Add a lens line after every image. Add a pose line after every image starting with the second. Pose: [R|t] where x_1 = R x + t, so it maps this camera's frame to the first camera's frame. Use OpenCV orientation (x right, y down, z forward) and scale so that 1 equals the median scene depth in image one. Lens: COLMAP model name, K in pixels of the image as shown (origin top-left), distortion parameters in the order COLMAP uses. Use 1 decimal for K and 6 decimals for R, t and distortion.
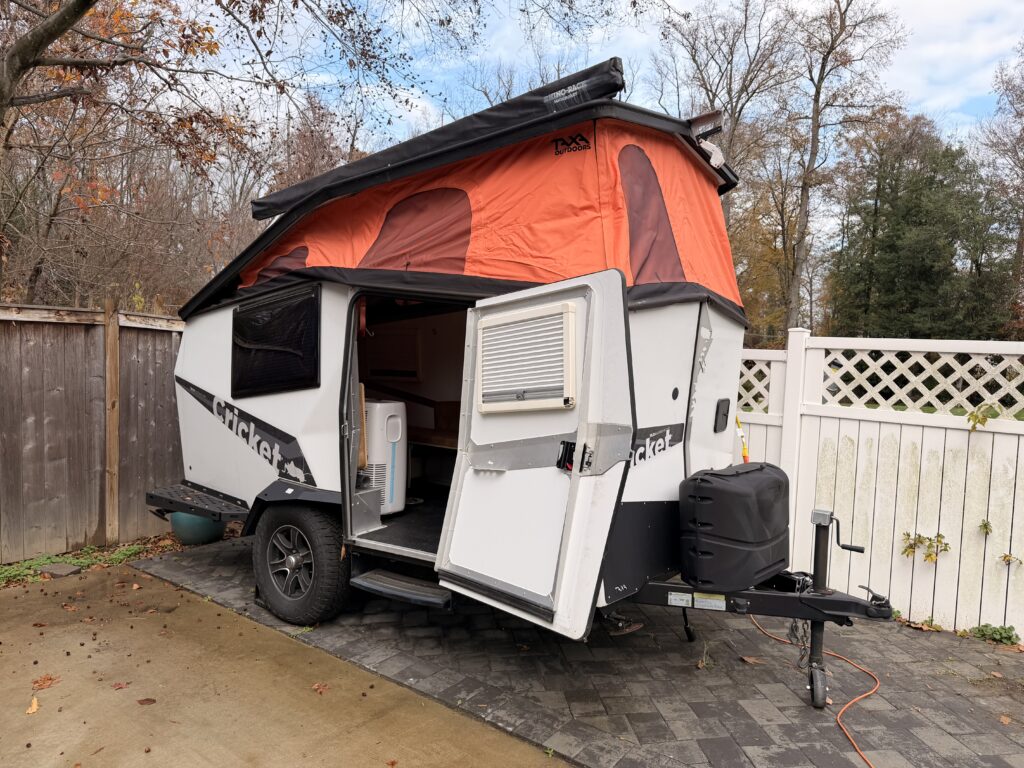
lens RADIAL K [[721.2, 0, 509.8], [0, 721.2, 386.2], [0, 0, 1]] dist [0.005430, -0.006223]
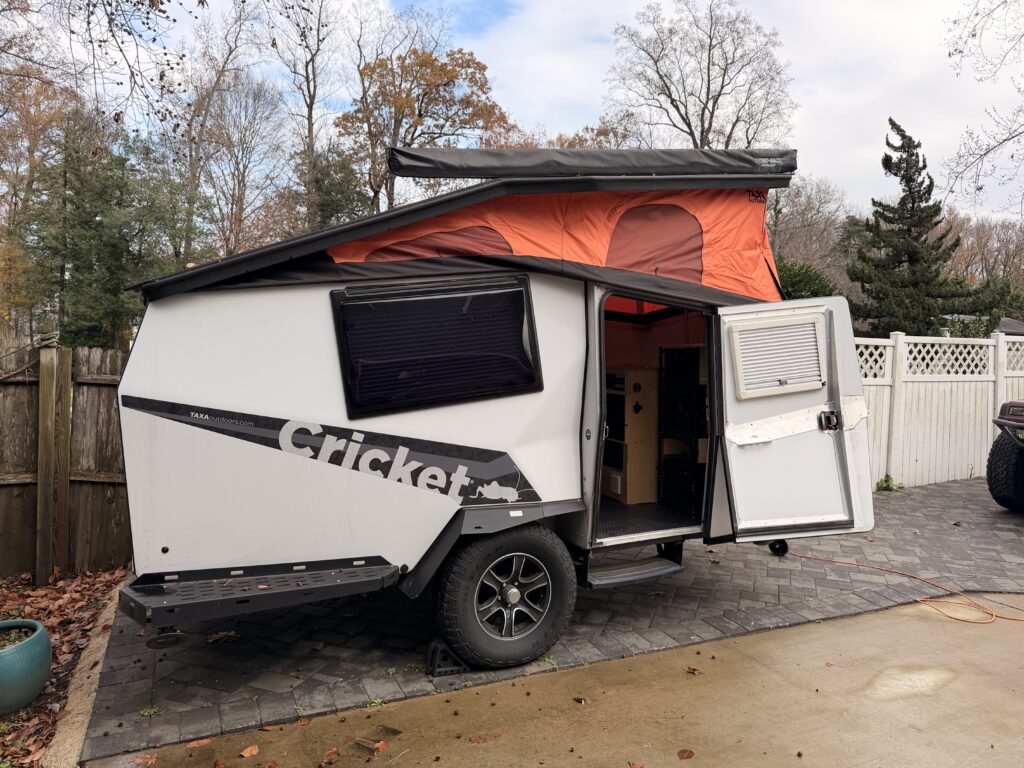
lens RADIAL K [[725.7, 0, 511.1], [0, 725.7, 379.6], [0, 0, 1]] dist [0.011946, -0.000666]
pose [[0.462578, -0.056746, 0.884761, -1.076588], [0.039829, 0.998272, 0.043203, -0.052708], [-0.885683, 0.015254, 0.464039, 0.608250]]
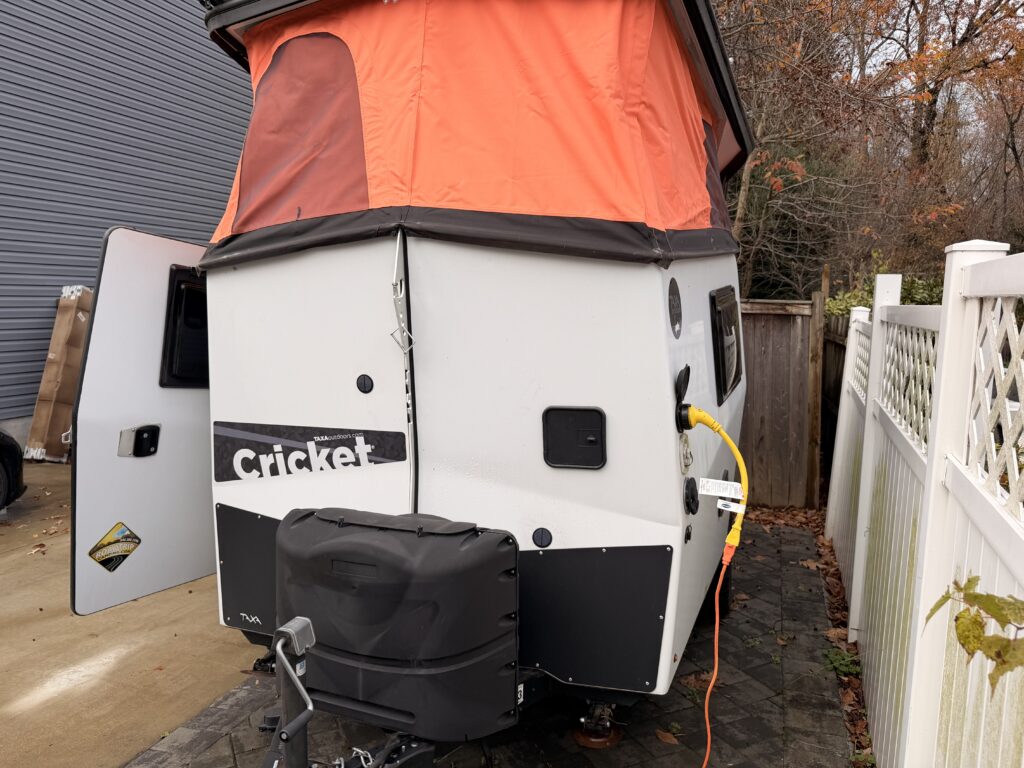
lens RADIAL K [[721.2, 0, 509.8], [0, 721.2, 386.2], [0, 0, 1]] dist [0.005430, -0.006223]
pose [[0.350184, 0.051785, -0.935248, 0.764917], [-0.041328, 0.998352, 0.039805, -0.015625], [0.935769, 0.024712, 0.351747, 0.770699]]
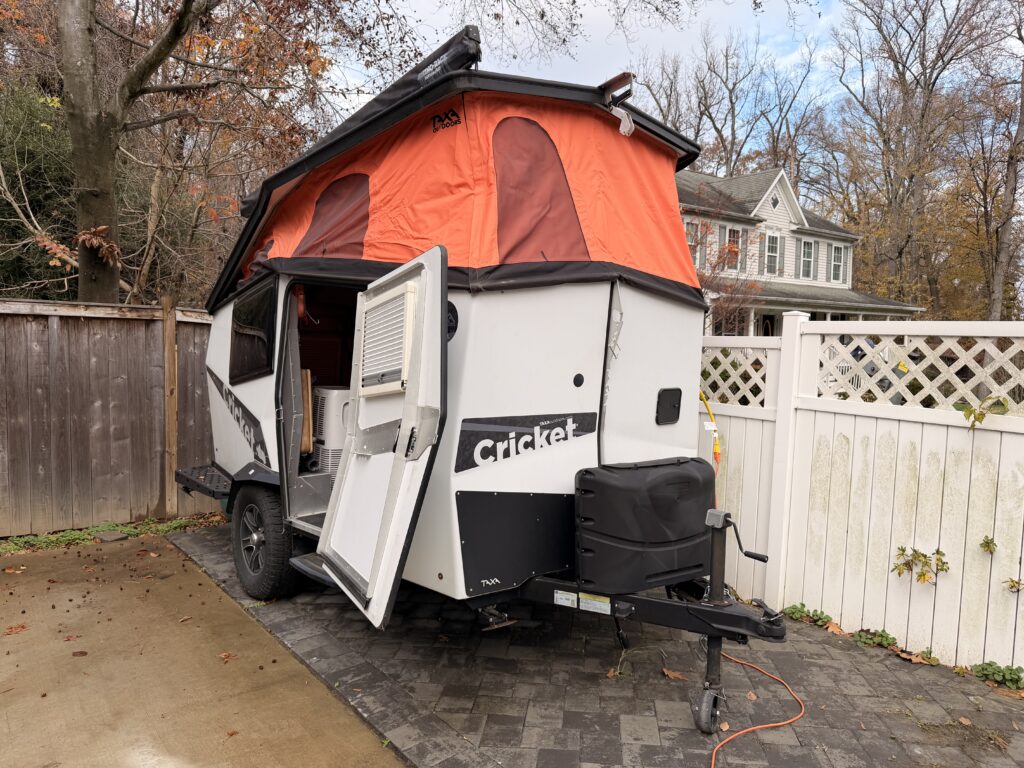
lens RADIAL K [[721.7, 0, 512.0], [0, 721.7, 384.0], [0, 0, 1]] dist [-0.000416, -0.001914]
pose [[0.972173, 0.007869, -0.234131, 0.314490], [-0.008347, 0.999965, -0.001048, 0.014860], [0.234115, 0.002973, 0.972204, 0.062313]]
